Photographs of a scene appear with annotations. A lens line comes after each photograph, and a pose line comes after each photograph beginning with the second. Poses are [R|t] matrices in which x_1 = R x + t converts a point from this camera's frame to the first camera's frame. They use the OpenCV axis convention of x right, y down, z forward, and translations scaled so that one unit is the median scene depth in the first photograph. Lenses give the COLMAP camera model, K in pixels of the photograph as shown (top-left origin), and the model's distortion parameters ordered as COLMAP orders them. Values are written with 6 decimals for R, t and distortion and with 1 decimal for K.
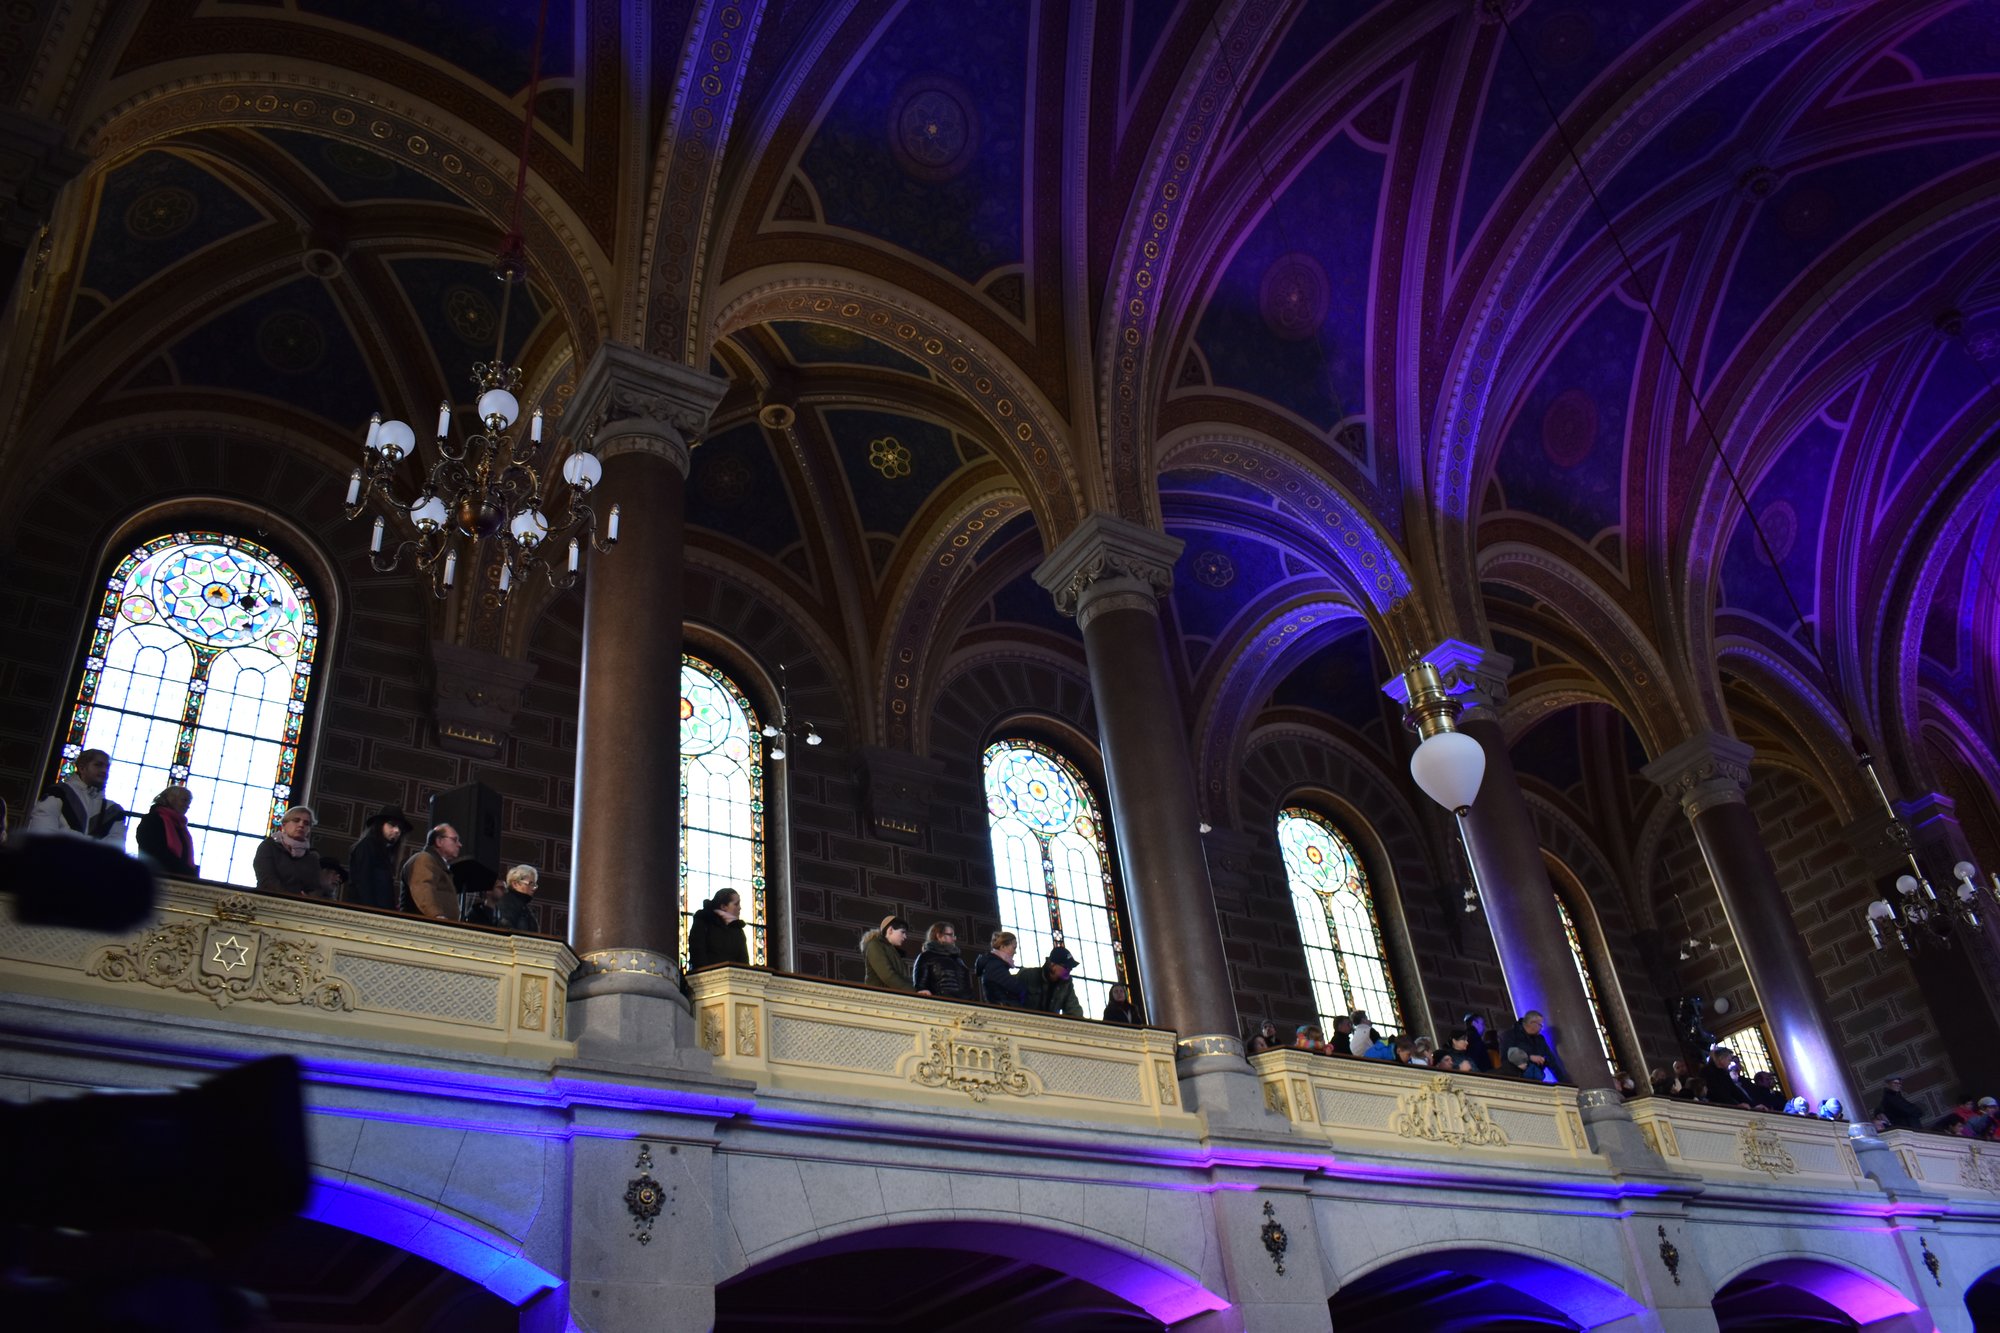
lens RADIAL K [[1561.6, 0, 1007.4], [0, 1561.6, 674.1], [0, 0, 1]] dist [-0.095168, 0.015003]
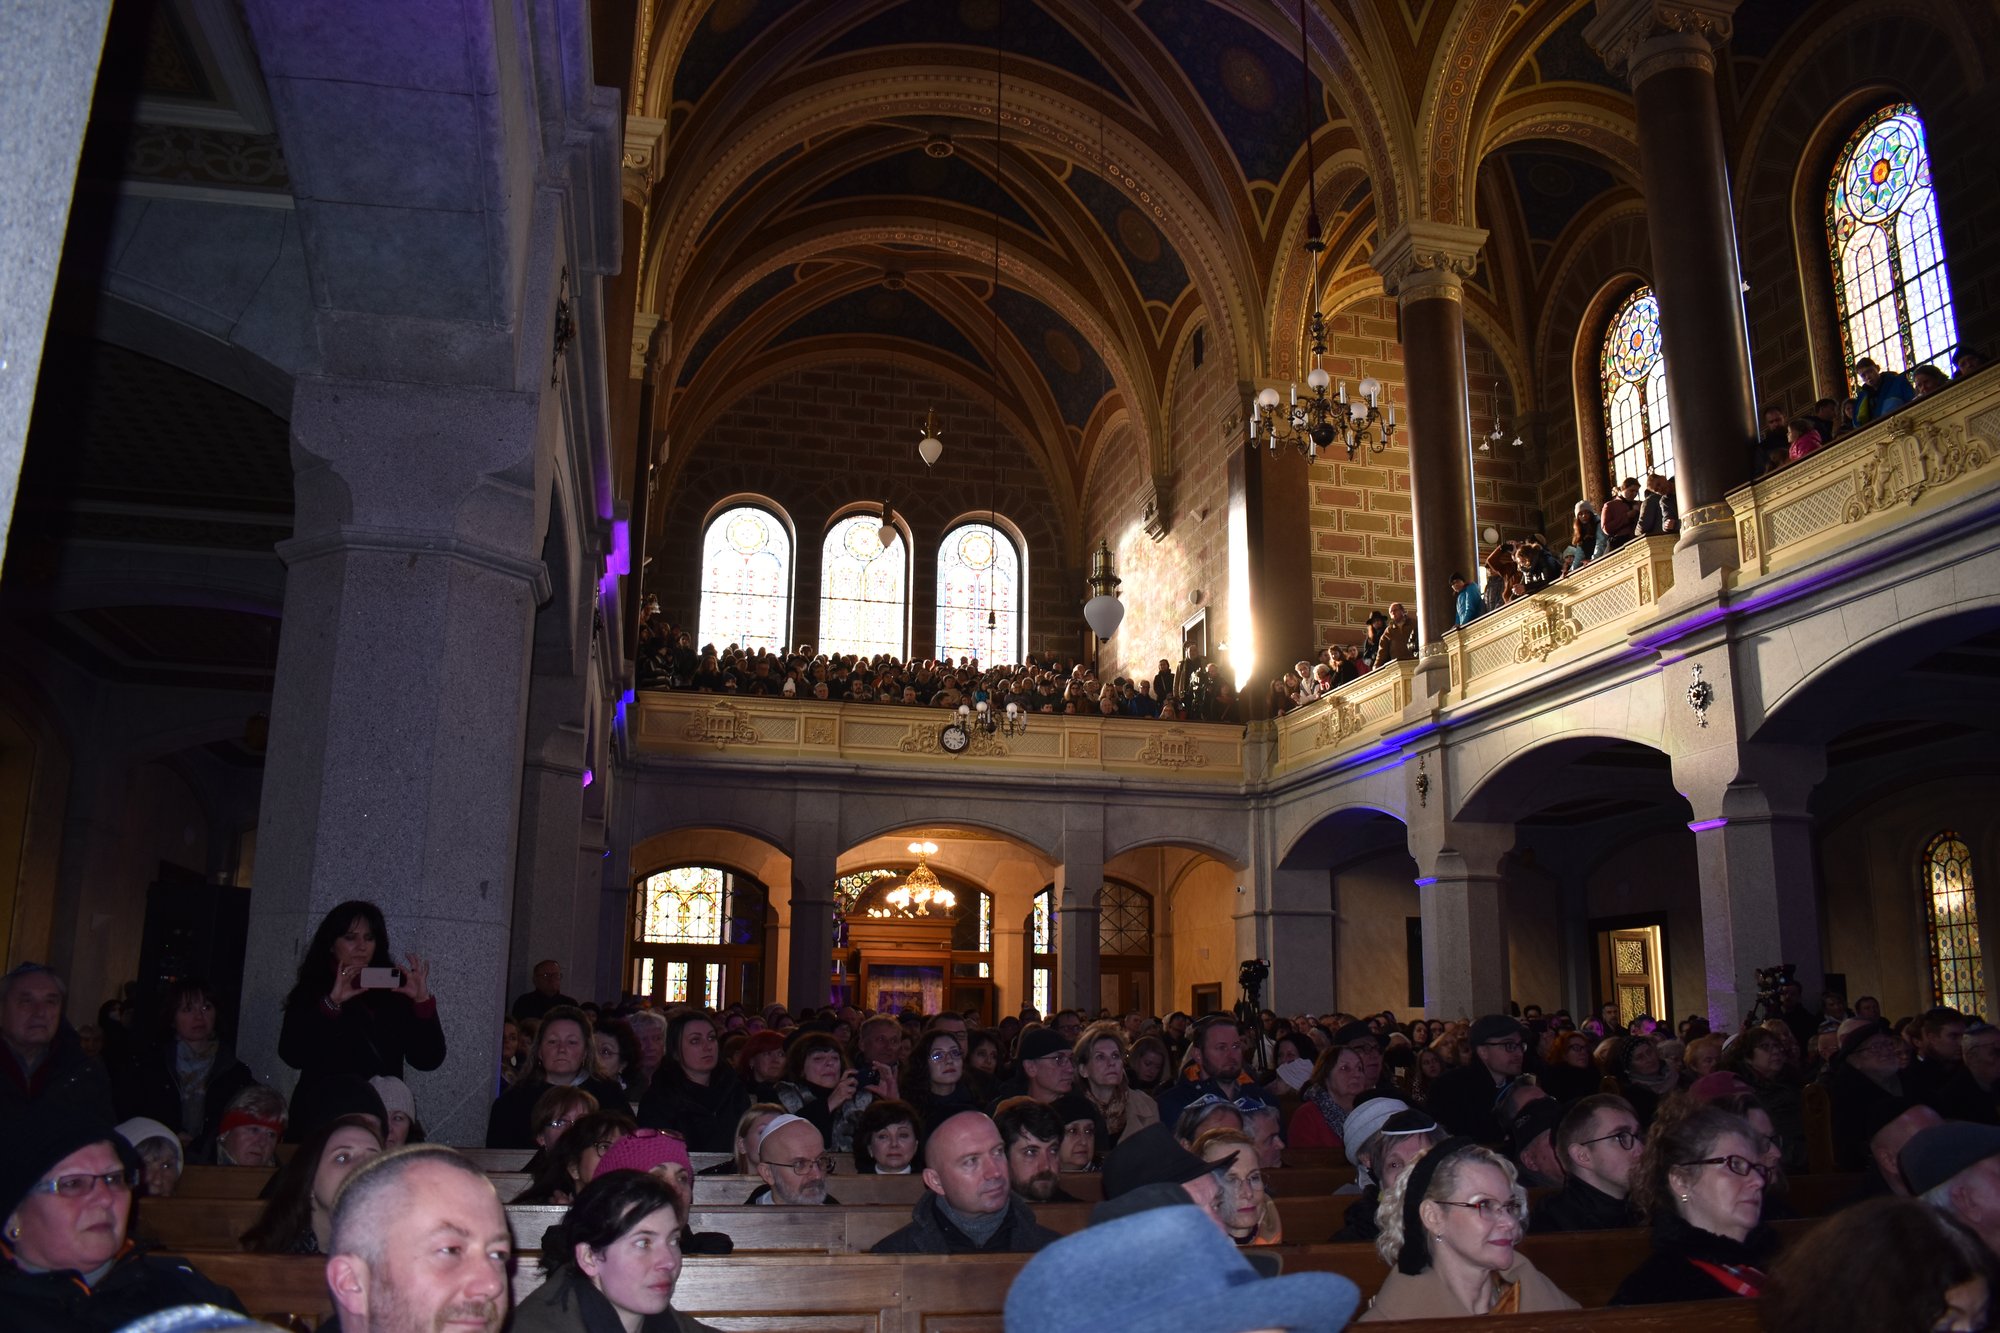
lens RADIAL K [[1561.6, 0, 1007.4], [0, 1561.6, 674.1], [0, 0, 1]] dist [-0.095168, 0.015003]
pose [[-0.346634, -0.109885, -0.931542, 1.221905], [0.544217, 0.785314, -0.295144, 0.361276], [0.763985, -0.609267, -0.212415, 0.759699]]
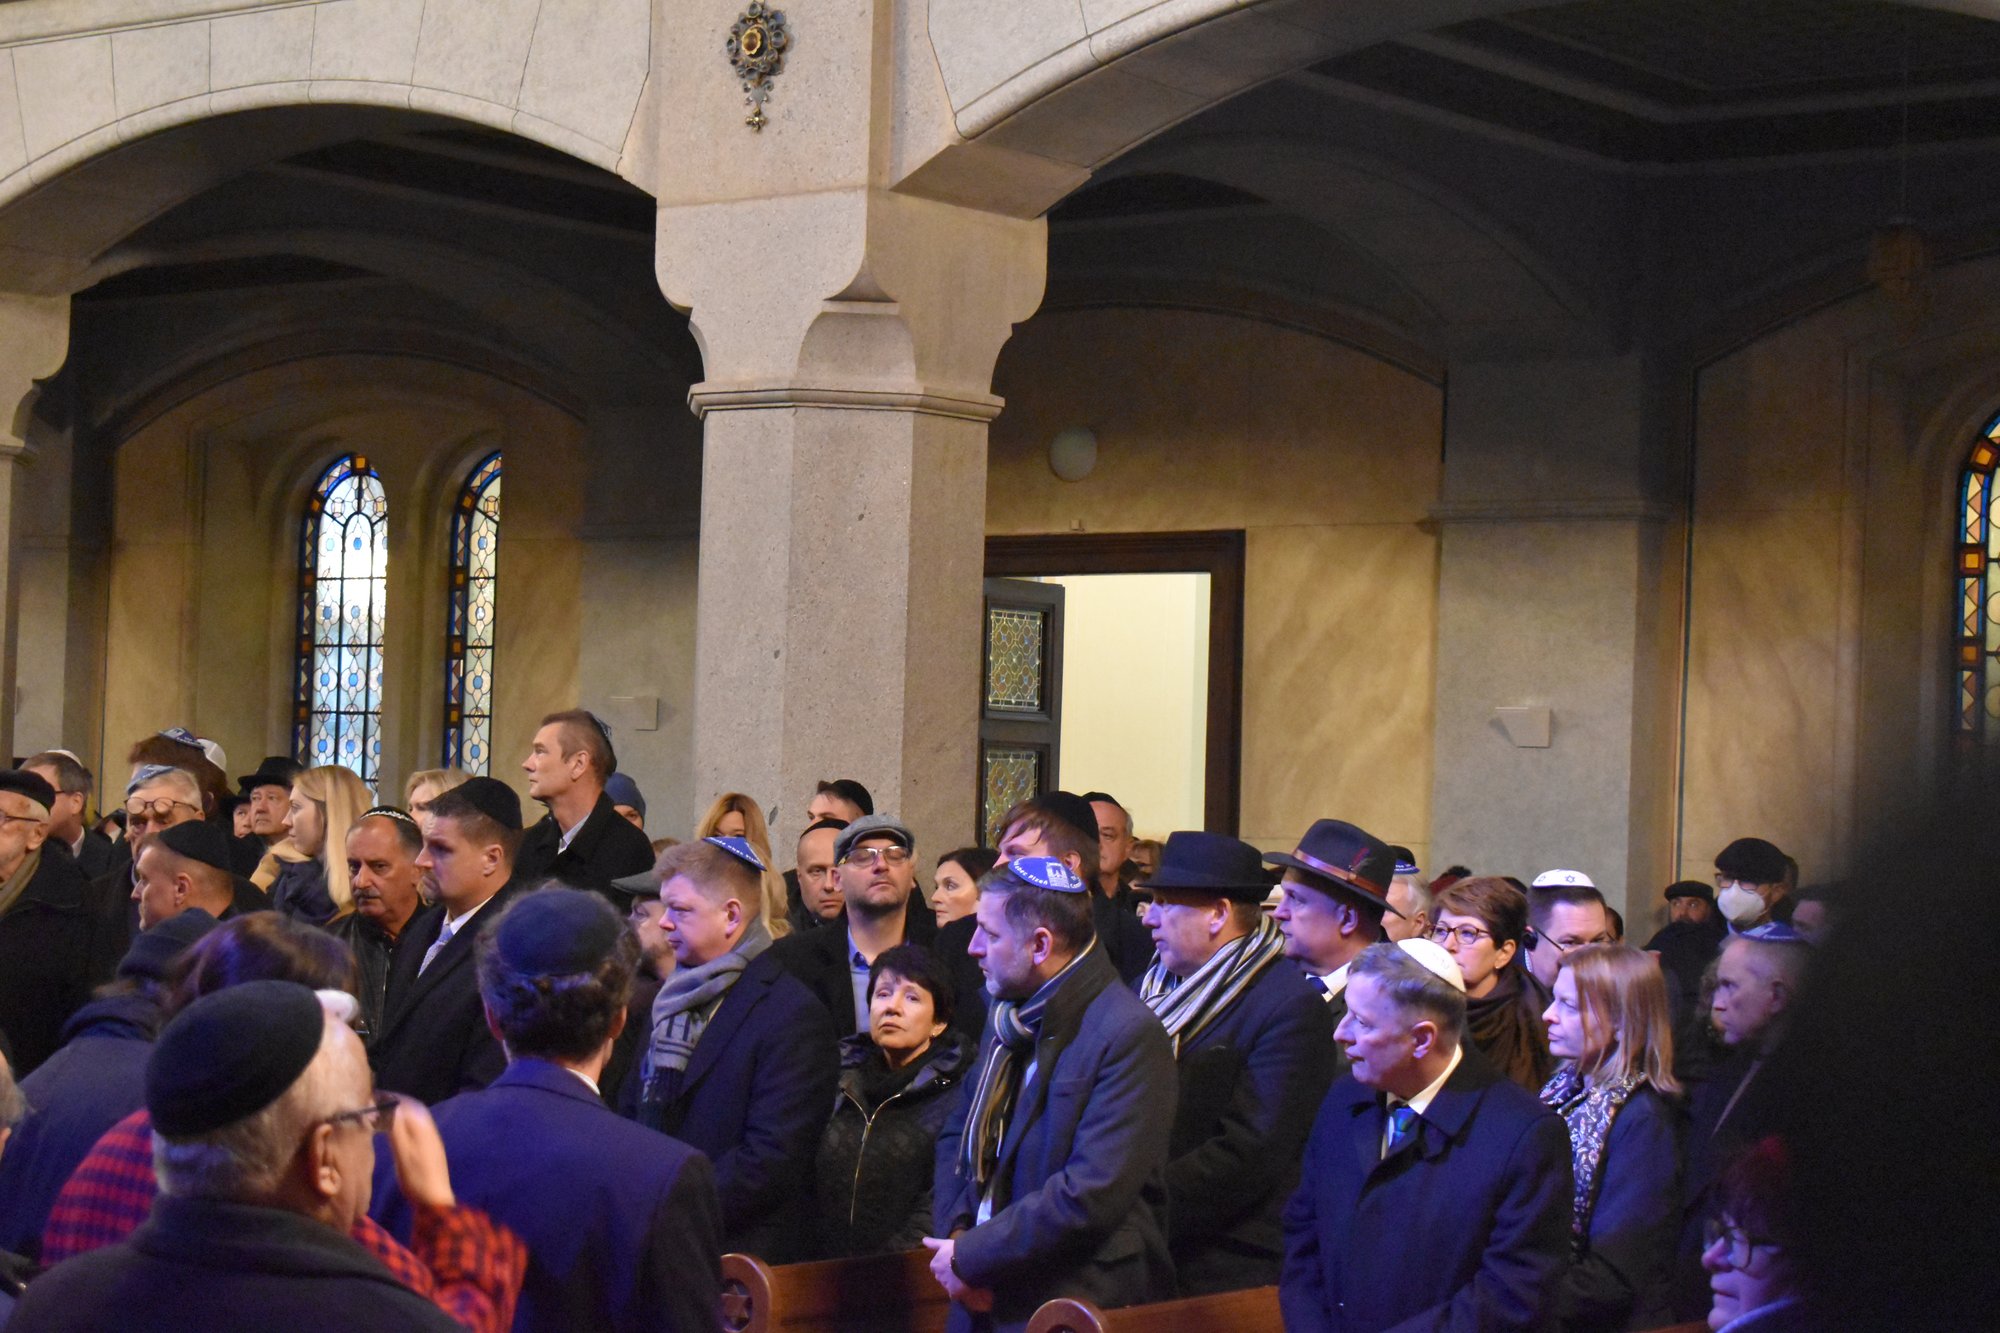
lens RADIAL K [[3851.8, 0, 1008.4], [0, 3851.8, 674.2], [0, 0, 1]] dist [0.014916, 0.100131]
pose [[0.308628, 0.090133, -0.946903, 1.353457], [0.476326, 0.847039, 0.235878, 0.350018], [0.823324, -0.523833, 0.218487, 0.841091]]
